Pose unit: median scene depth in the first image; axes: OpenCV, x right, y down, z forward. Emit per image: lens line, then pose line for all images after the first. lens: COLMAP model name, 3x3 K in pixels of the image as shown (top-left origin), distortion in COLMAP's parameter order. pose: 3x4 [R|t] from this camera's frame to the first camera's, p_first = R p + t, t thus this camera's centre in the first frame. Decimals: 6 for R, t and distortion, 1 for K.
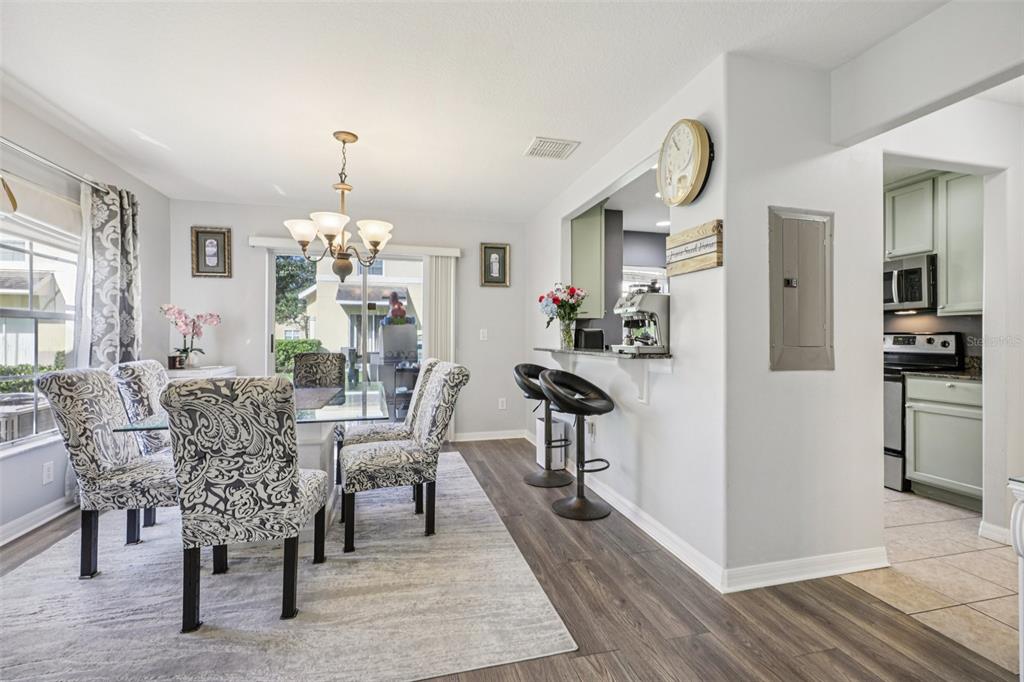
lens RADIAL K [[461.1, 0, 518.0], [0, 461.1, 335.4], [0, 0, 1]] dist [0.002792, -0.000127]
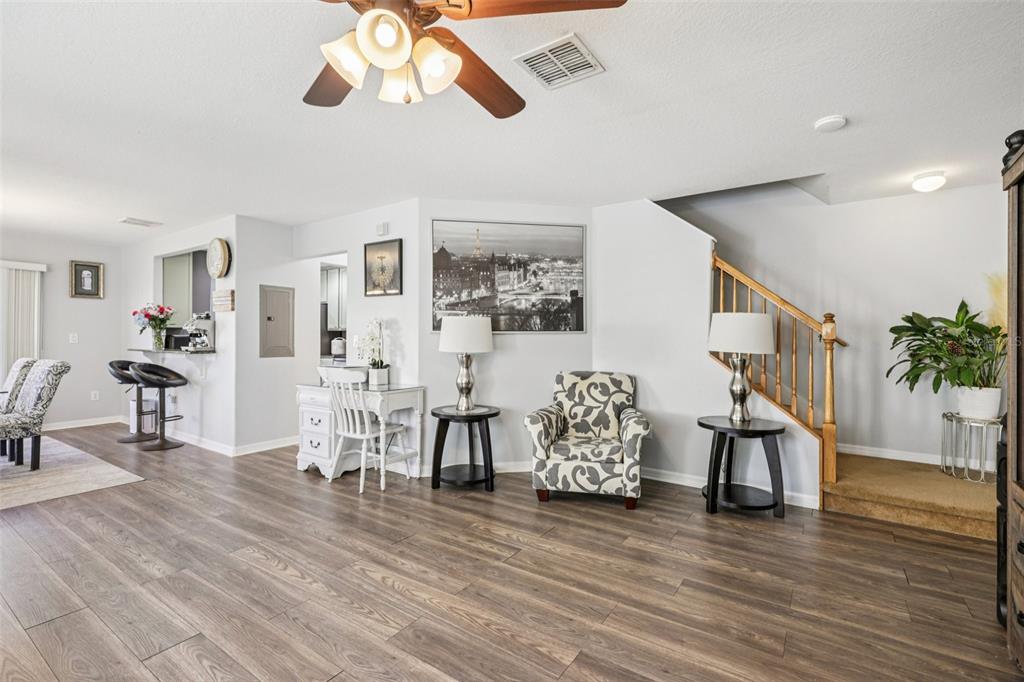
lens RADIAL K [[461.1, 0, 517.4], [0, 461.1, 335.9], [0, 0, 1]] dist [0.002792, -0.000127]
pose [[0.754150, 0.002683, 0.656696, 0.008084], [-0.005658, 0.999981, 0.002412, -0.026640], [-0.656677, -0.005534, 0.754151, -0.992537]]
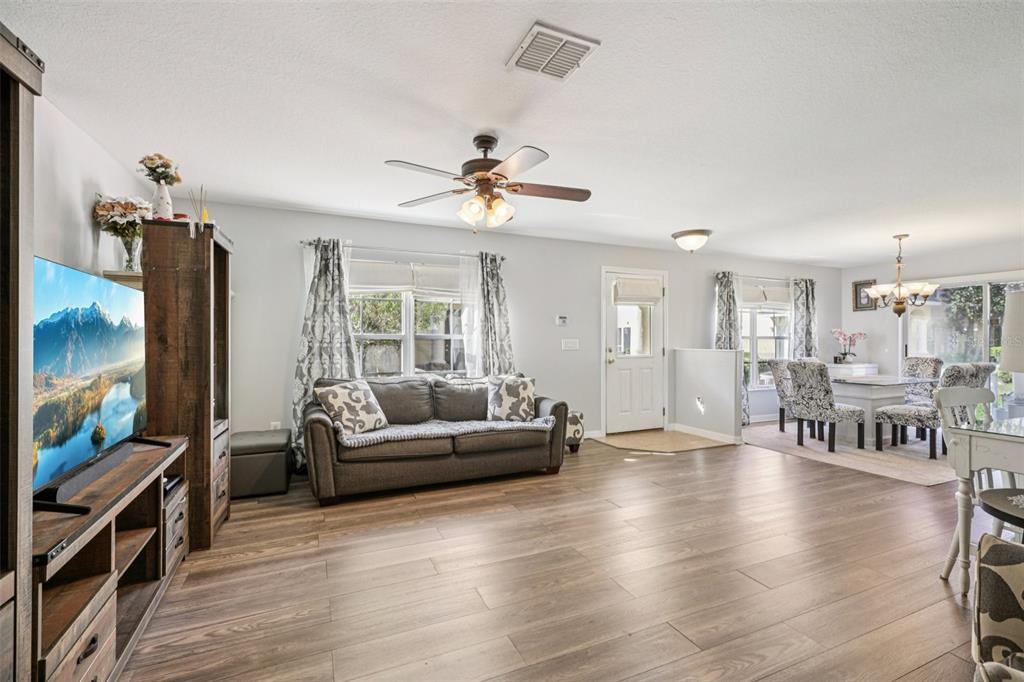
lens RADIAL K [[461.1, 0, 511.5], [0, 461.1, 341.9], [0, 0, 1]] dist [0.002792, -0.000127]
pose [[0.161471, -0.003001, -0.986873, 1.049036], [0.004731, 0.999986, -0.002267, -0.019912], [0.986866, -0.004303, 0.161483, -0.716330]]
